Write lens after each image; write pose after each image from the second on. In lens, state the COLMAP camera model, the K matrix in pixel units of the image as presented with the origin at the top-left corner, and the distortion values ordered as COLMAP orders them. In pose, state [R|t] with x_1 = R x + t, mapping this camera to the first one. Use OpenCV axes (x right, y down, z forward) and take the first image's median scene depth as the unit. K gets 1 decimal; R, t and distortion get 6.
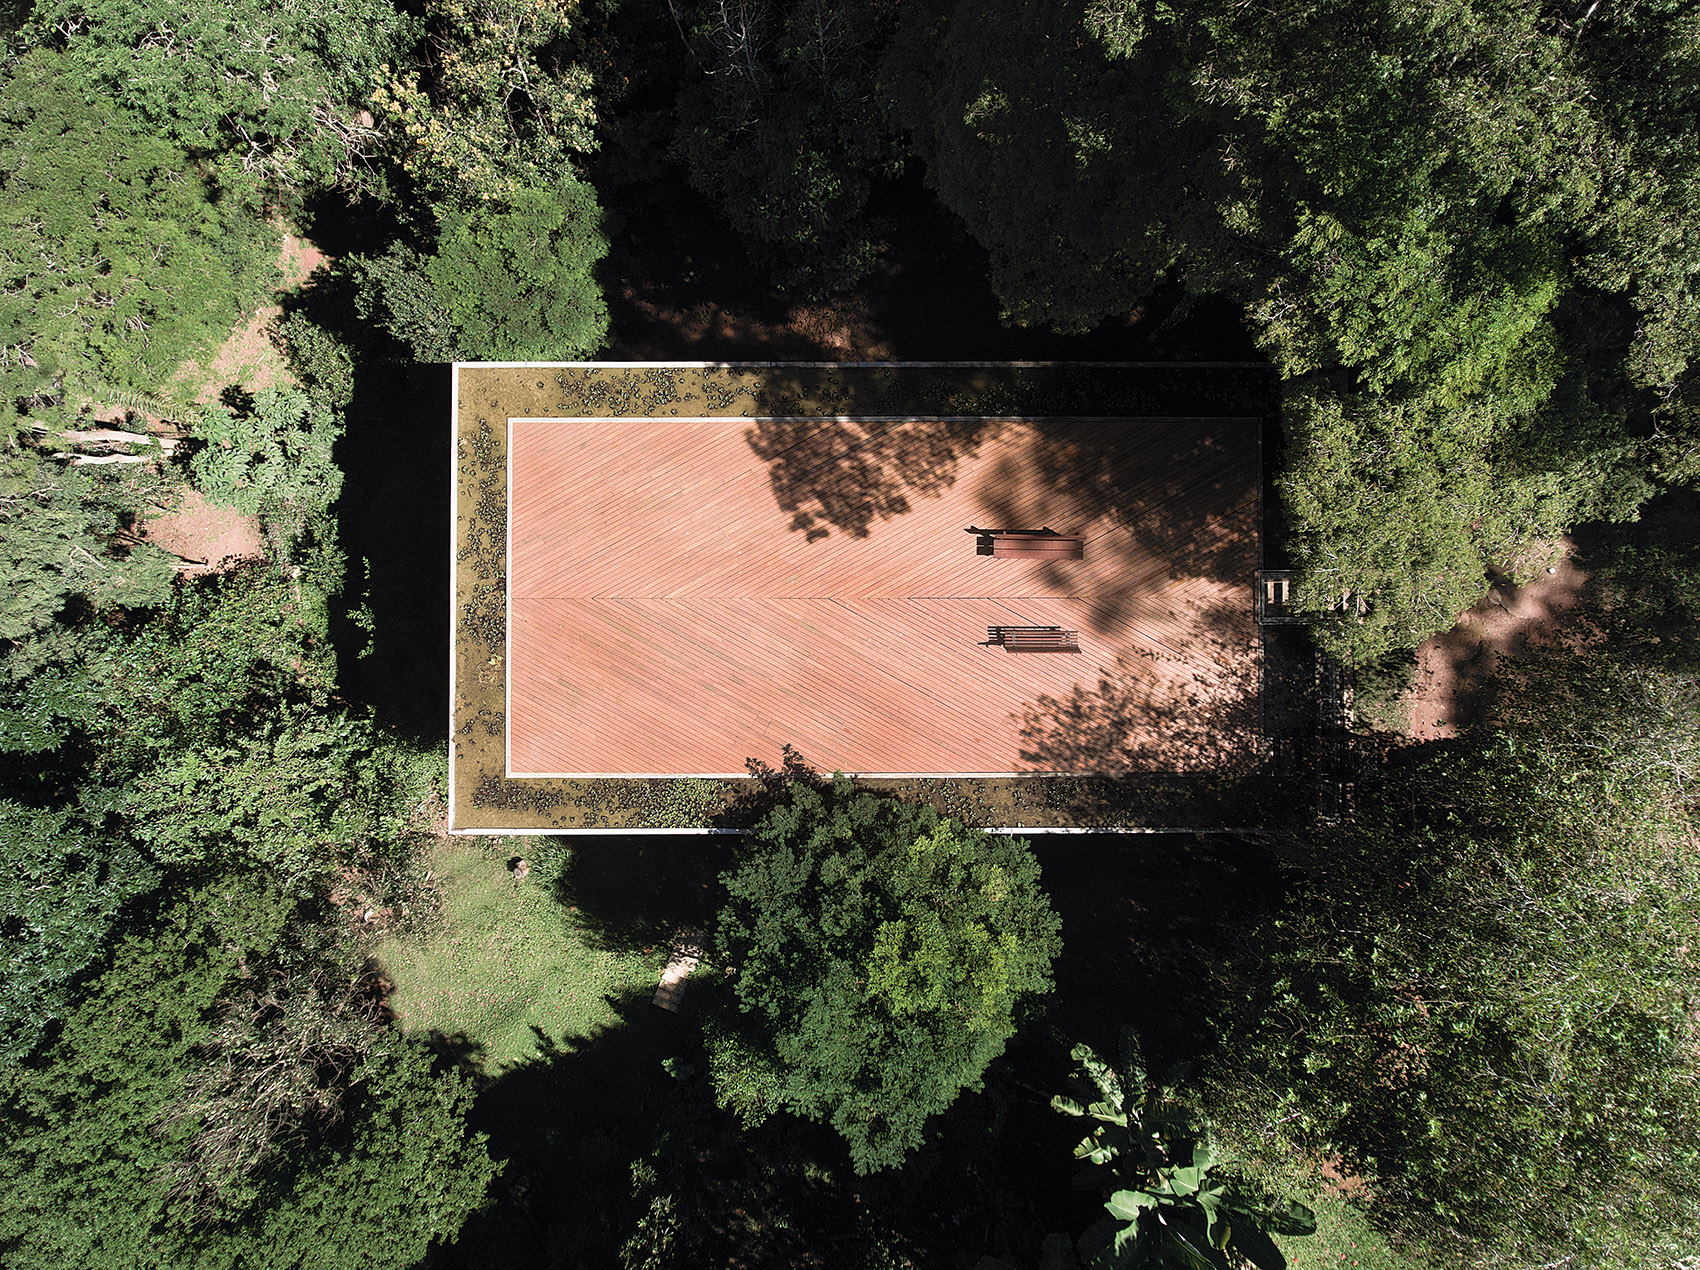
lens RADIAL K [[987.2, 0, 835.5], [0, 987.2, 632.3], [0, 0, 1]] dist [-0.005172, -0.000246]
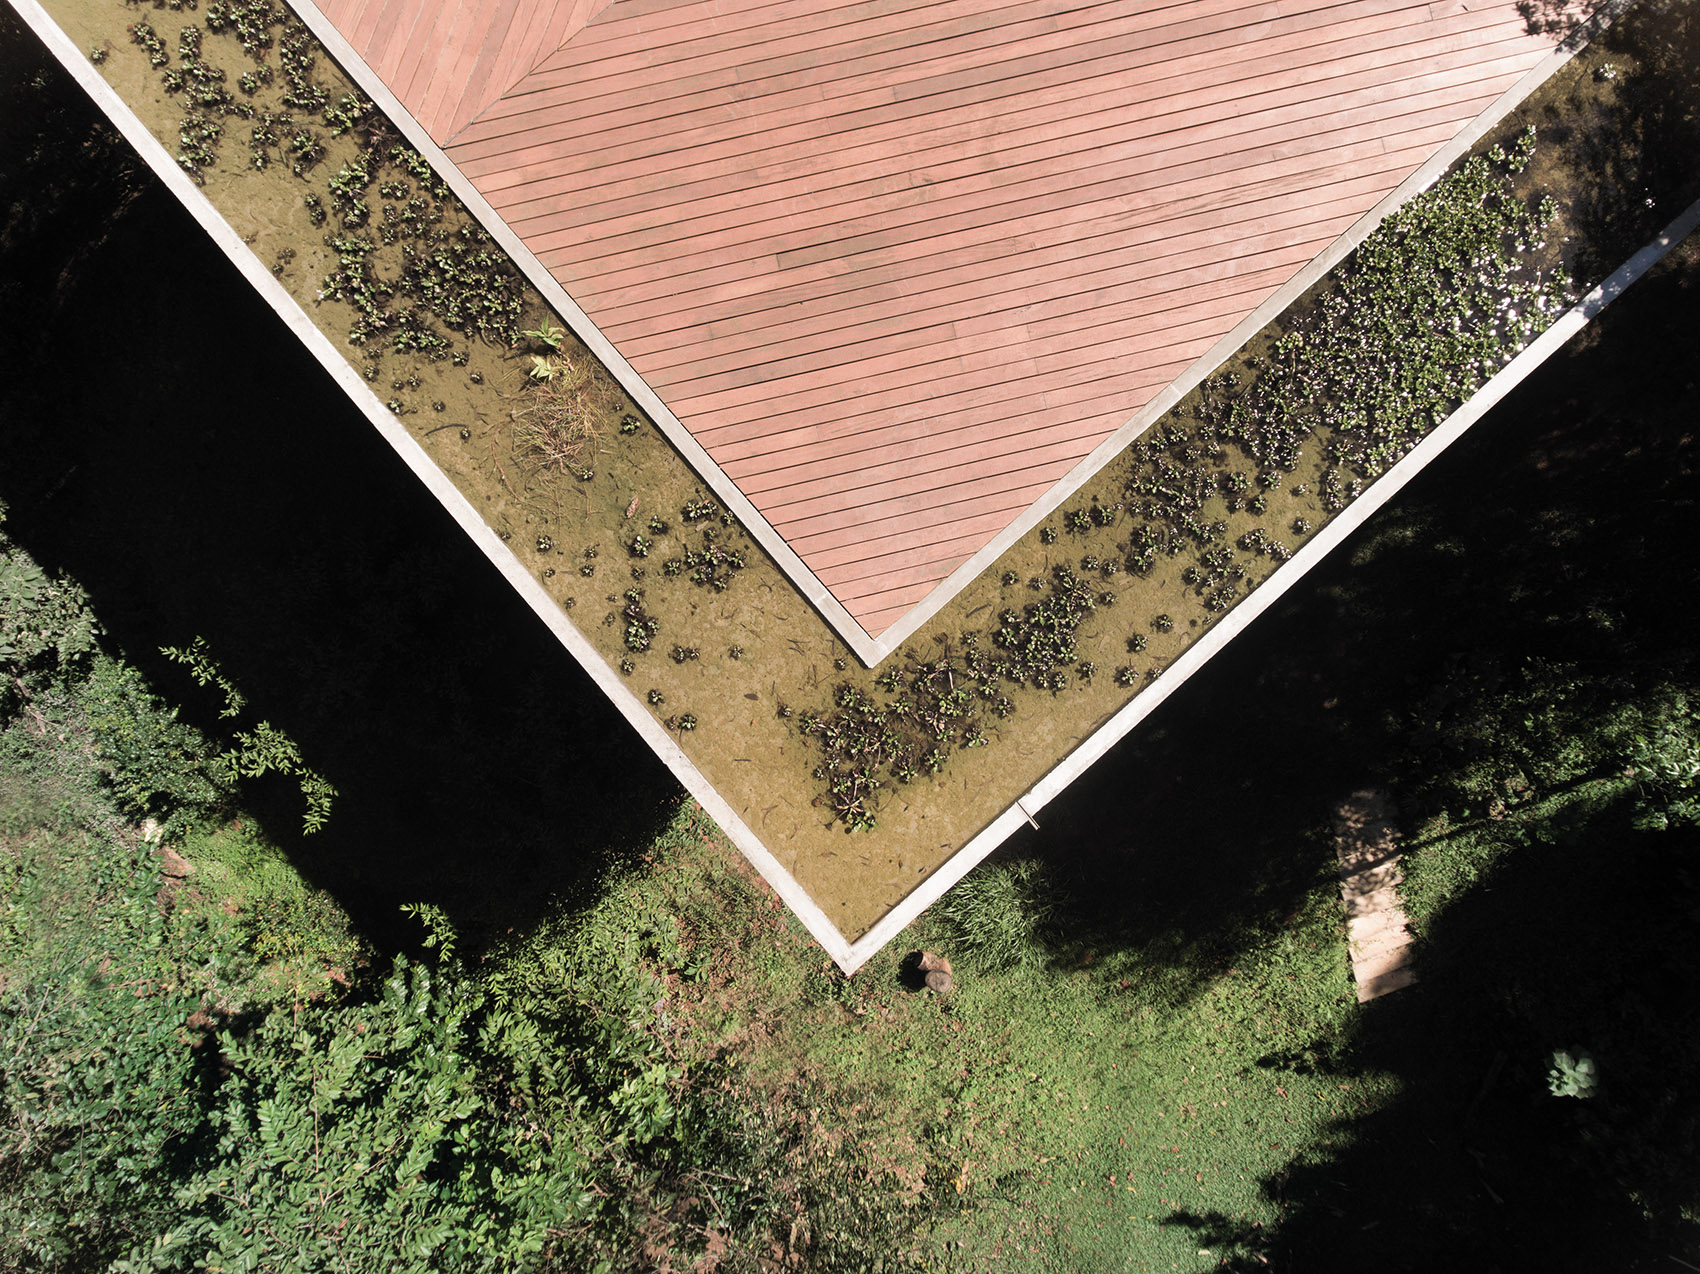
lens RADIAL K [[987.2, 0, 863.9], [0, 987.2, 629.6], [0, 0, 1]] dist [-0.005172, -0.000246]
pose [[0.755355, -0.654720, 0.027929, -0.282127], [0.654971, 0.755654, 0.000223, 0.116218], [-0.021251, 0.018124, 0.999610, 0.619178]]
